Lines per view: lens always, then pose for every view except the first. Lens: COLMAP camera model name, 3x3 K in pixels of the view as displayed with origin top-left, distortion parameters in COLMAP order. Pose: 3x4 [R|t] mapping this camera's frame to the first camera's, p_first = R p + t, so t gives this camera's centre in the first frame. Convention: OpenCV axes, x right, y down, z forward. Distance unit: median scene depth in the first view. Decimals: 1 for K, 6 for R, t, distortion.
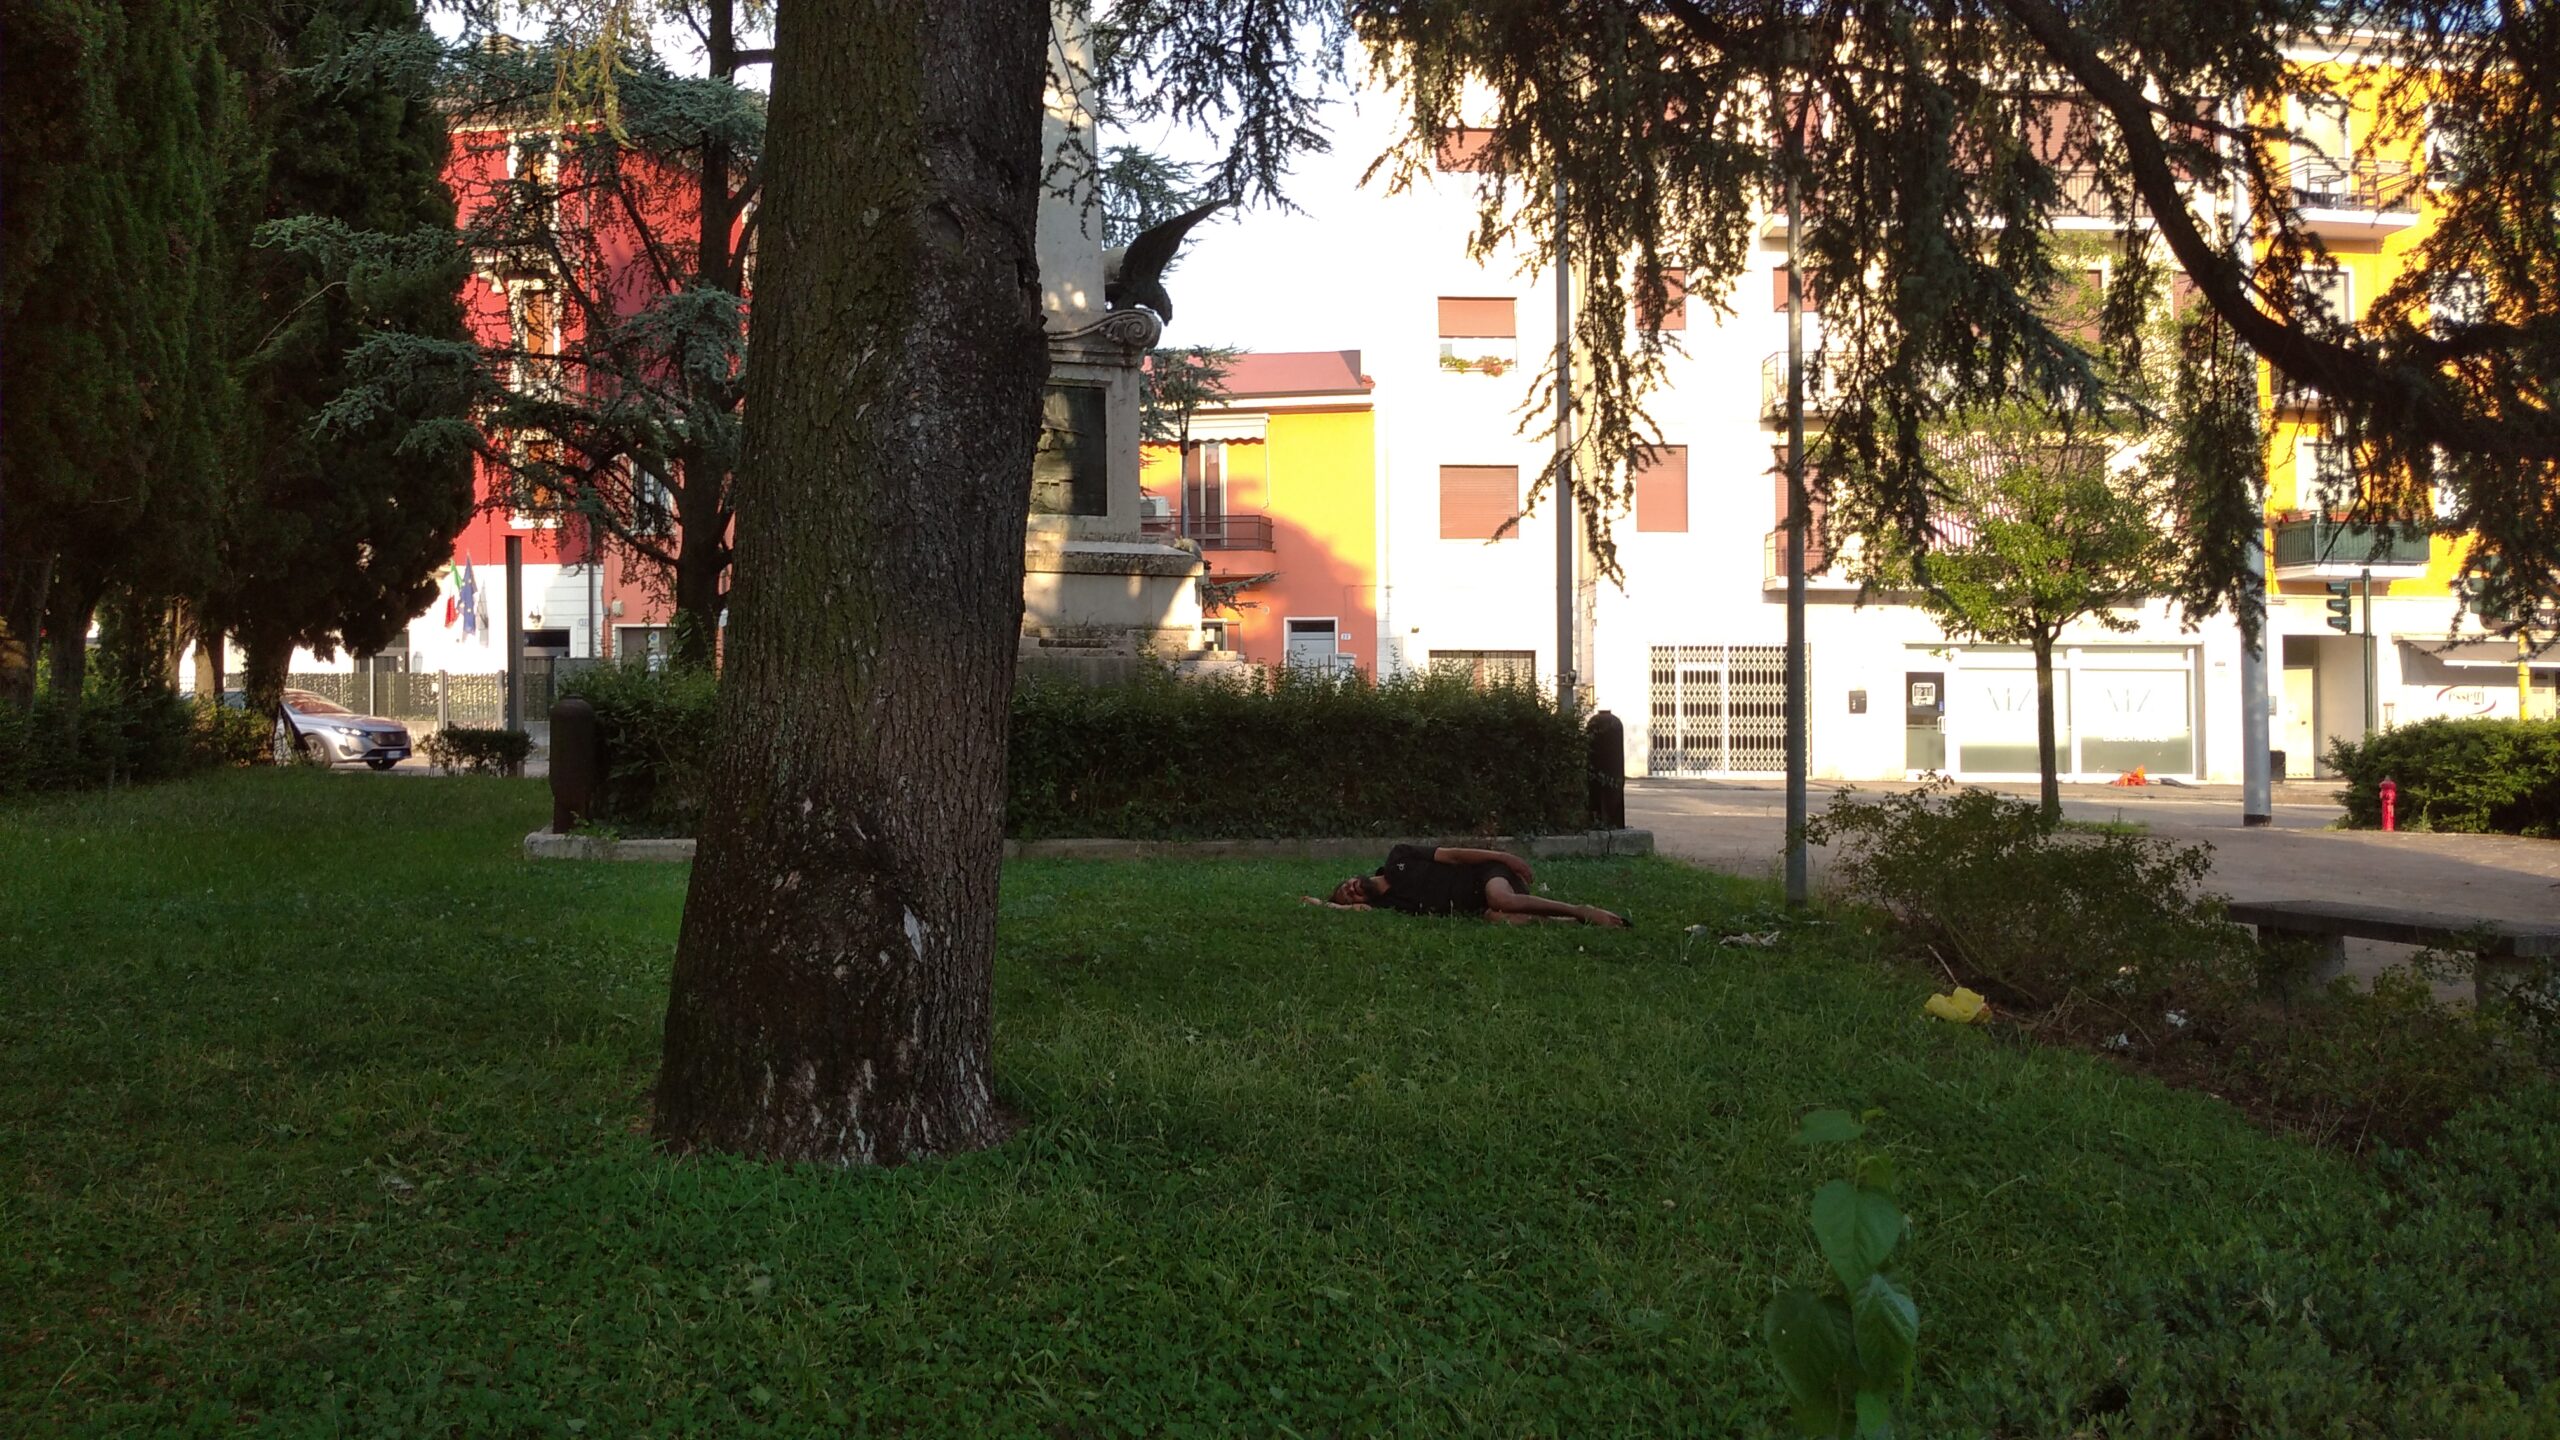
lens RADIAL K [[1911.6, 0, 1215.2], [0, 1911.6, 704.7], [0, 0, 1]] dist [0.055867, -0.075371]
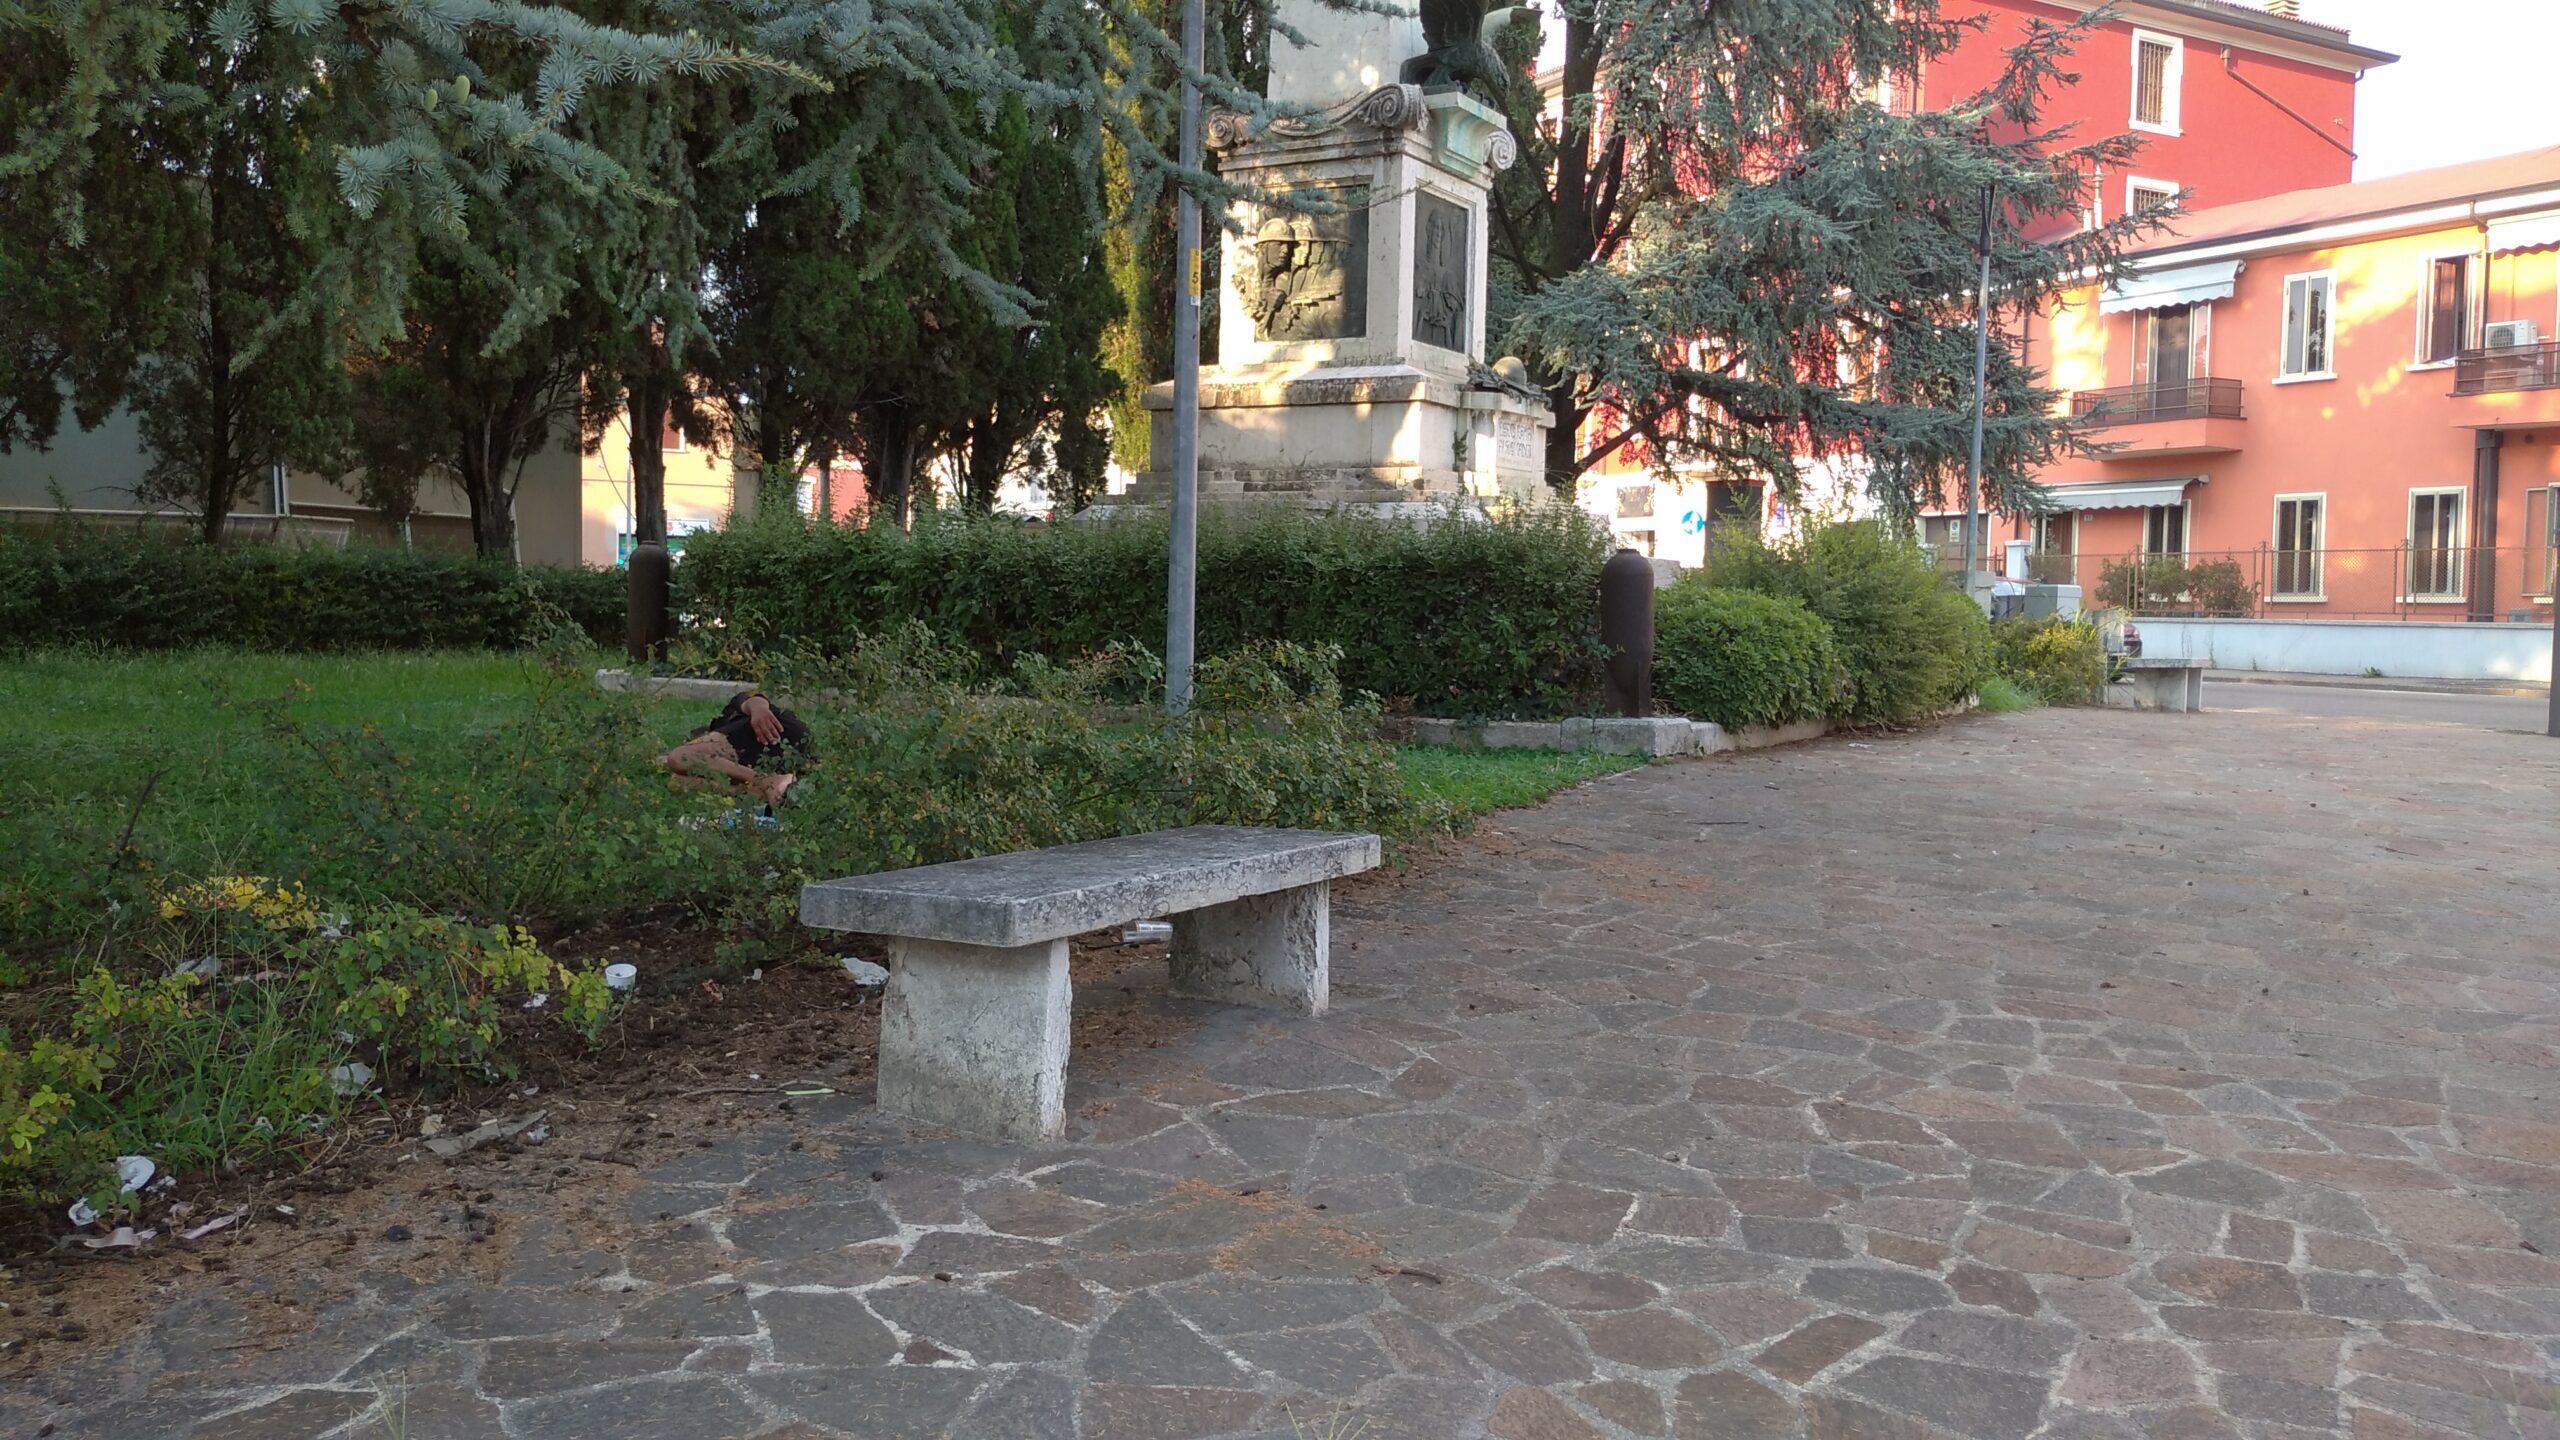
lens RADIAL K [[1950.2, 0, 1273.9], [0, 1950.2, 713.5], [0, 0, 1]] dist [0.064543, -0.093878]
pose [[0.734136, 0.044536, -0.677540, 0.770110], [-0.007675, 0.998327, 0.057306, 0.029254], [0.678959, -0.036871, 0.733250, 0.493733]]
